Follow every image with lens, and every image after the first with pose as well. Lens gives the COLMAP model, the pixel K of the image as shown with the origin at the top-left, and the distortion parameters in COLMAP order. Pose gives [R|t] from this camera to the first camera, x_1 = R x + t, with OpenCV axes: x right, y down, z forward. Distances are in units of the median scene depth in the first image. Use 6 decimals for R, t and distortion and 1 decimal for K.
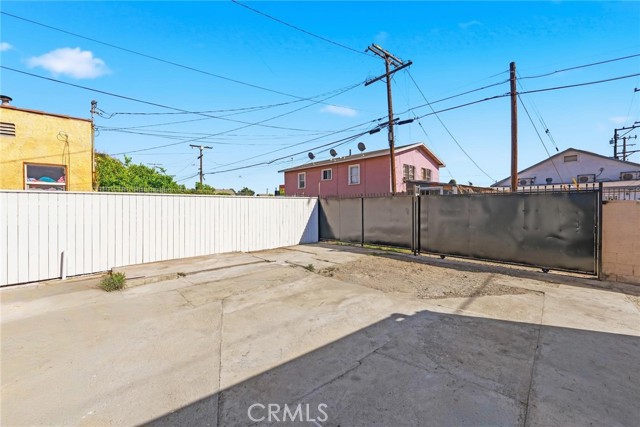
lens RADIAL K [[266.7, 0, 320.7], [0, 266.7, 208.0], [0, 0, 1]] dist [-0.001976, -0.000005]
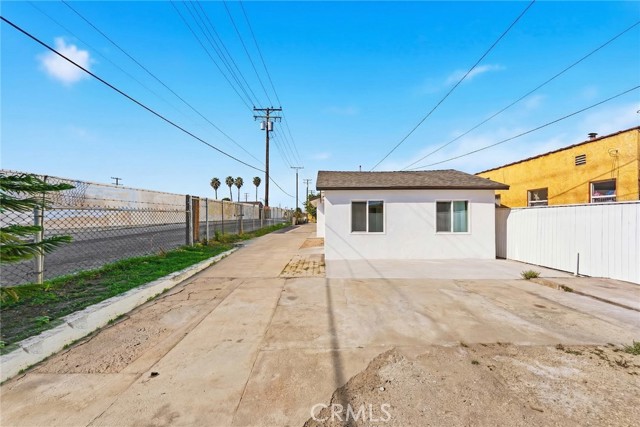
lens RADIAL K [[259.9, 0, 316.4], [0, 259.9, 212.7], [0, 0, 1]] dist [-0.001081, -0.000124]
pose [[-0.730701, -0.002271, -0.682694, 0.955184], [0.001696, 0.999985, -0.005141, -0.023614], [0.682696, -0.004914, -0.730686, 1.328381]]
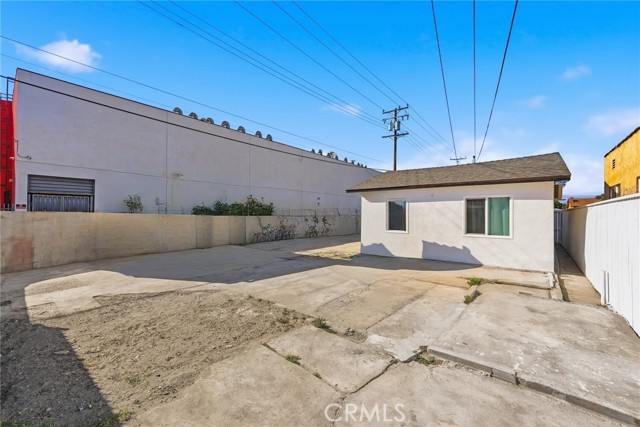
lens RADIAL K [[259.9, 0, 316.4], [0, 259.9, 212.7], [0, 0, 1]] dist [-0.001081, -0.000124]
pose [[-0.995471, -0.000057, -0.095065, 0.028302], [-0.000160, 0.999999, 0.001071, -0.029360], [0.095065, 0.001081, -0.995470, 2.197918]]
